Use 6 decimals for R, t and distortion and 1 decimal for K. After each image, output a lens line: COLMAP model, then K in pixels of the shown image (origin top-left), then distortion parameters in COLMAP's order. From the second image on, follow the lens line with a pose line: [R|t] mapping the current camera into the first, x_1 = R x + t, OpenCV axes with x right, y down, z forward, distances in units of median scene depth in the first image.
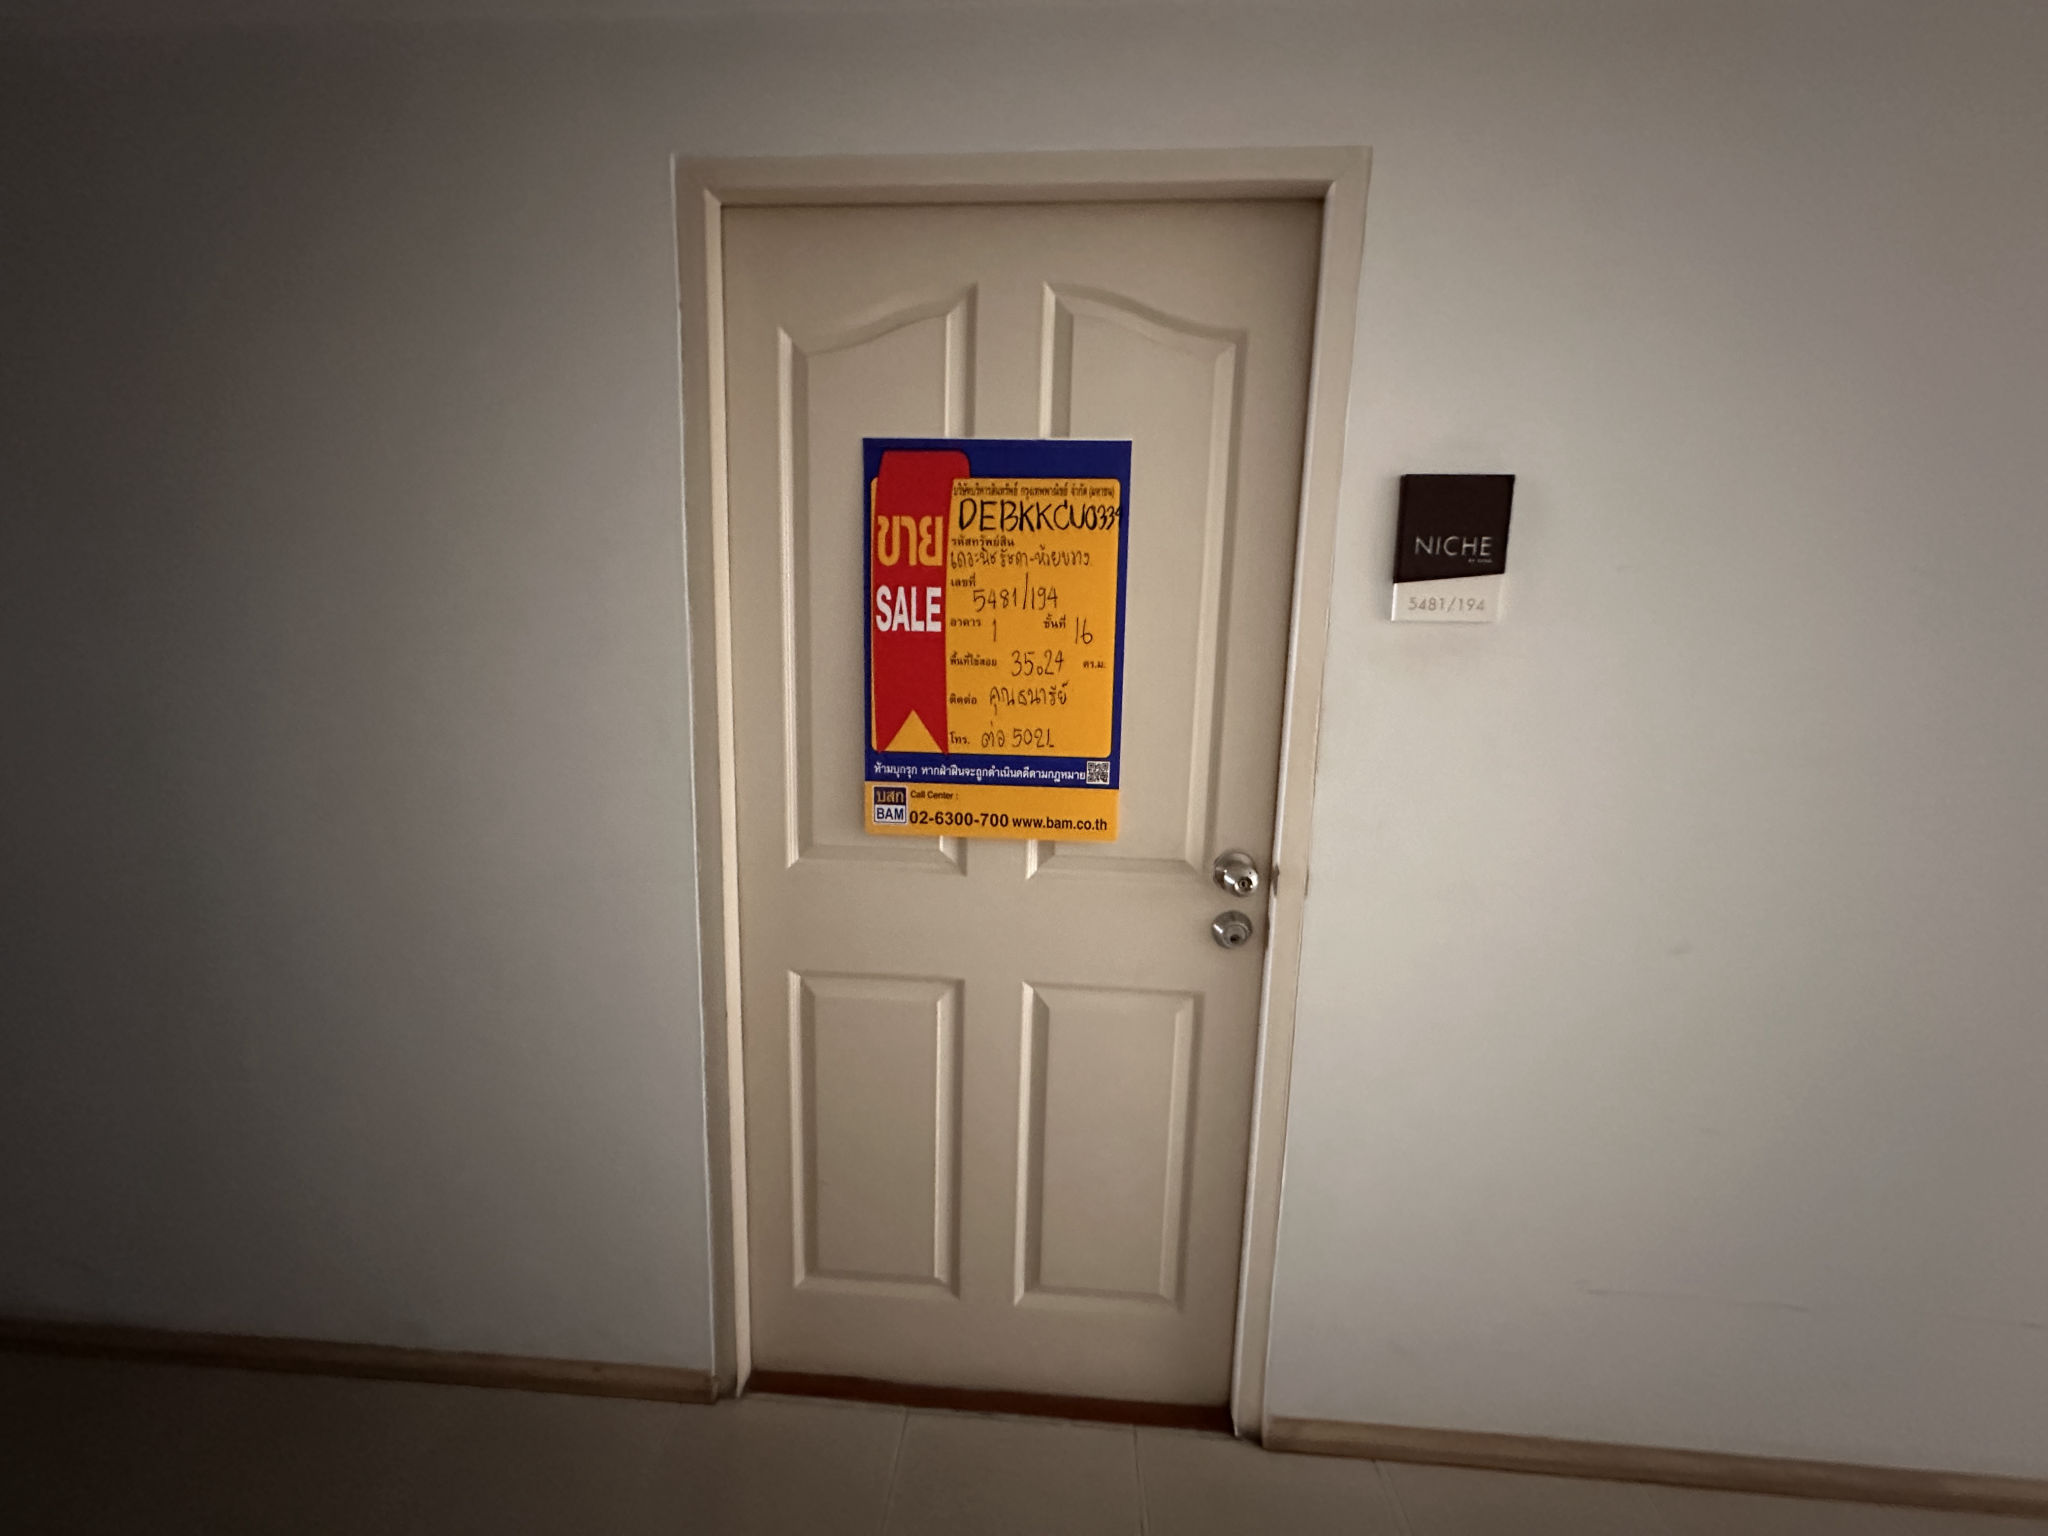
lens RADIAL K [[818.4, 0, 1024.4], [0, 818.4, 759.1], [0, 0, 1]] dist [0.003641, -0.000427]
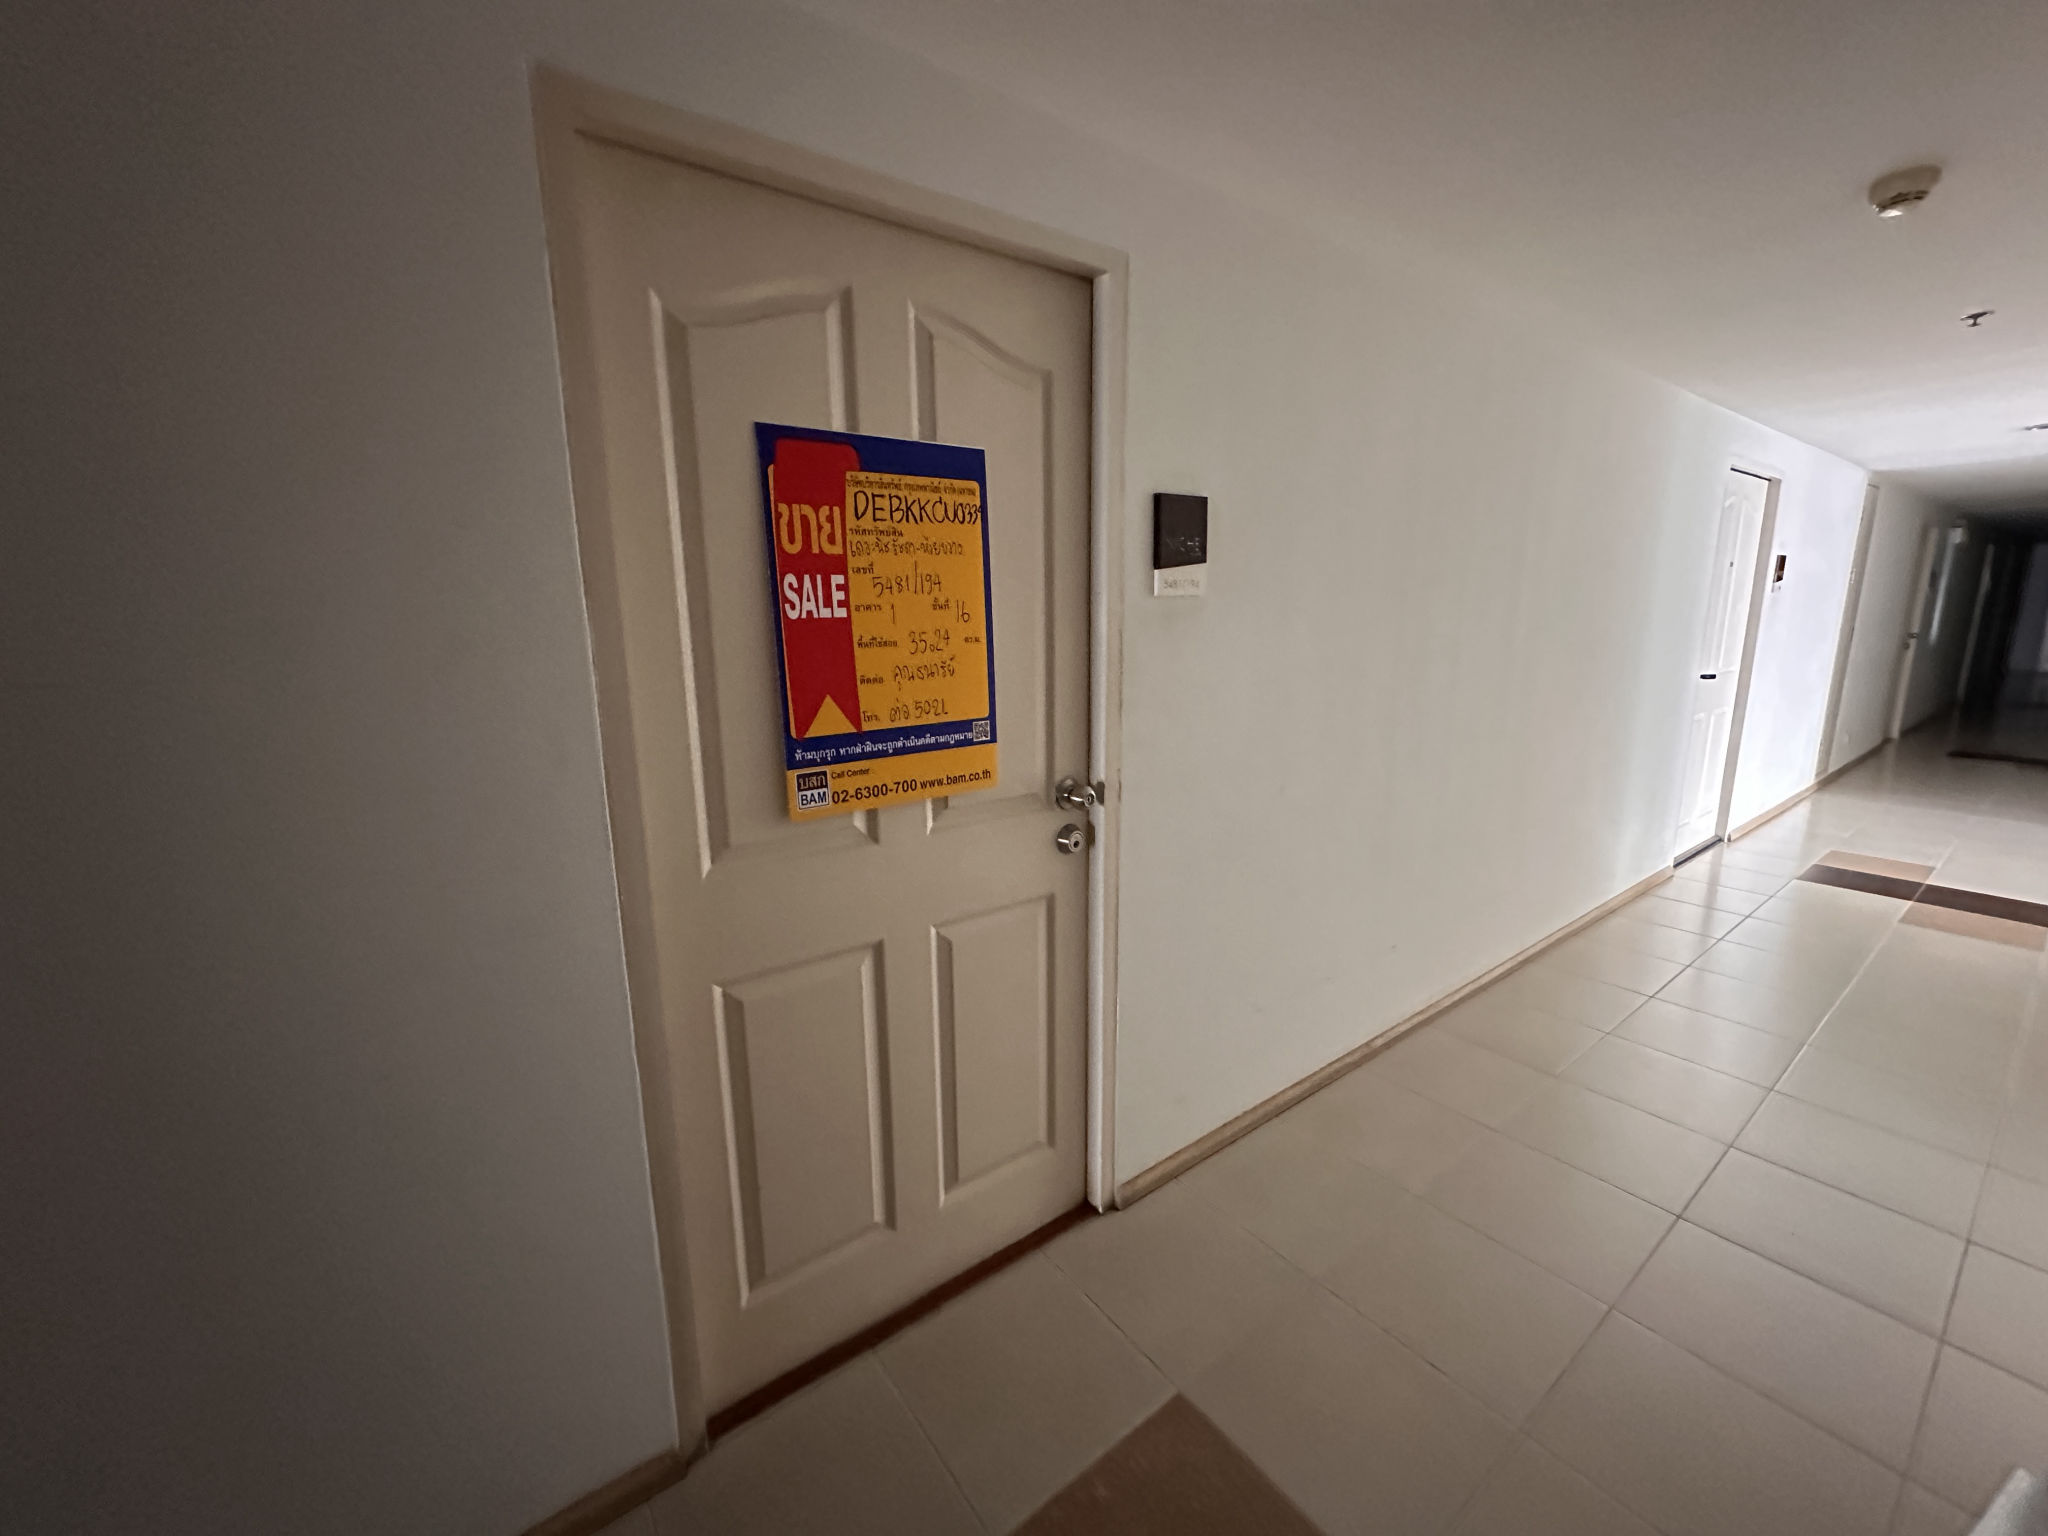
lens RADIAL K [[818.4, 0, 1029.7], [0, 818.4, 772.0], [0, 0, 1]] dist [0.003641, -0.000427]
pose [[0.758156, -0.162139, 0.631594, -0.620624], [0.134368, 0.986652, 0.091995, -0.024254], [-0.638079, 0.015120, 0.769822, 0.041655]]
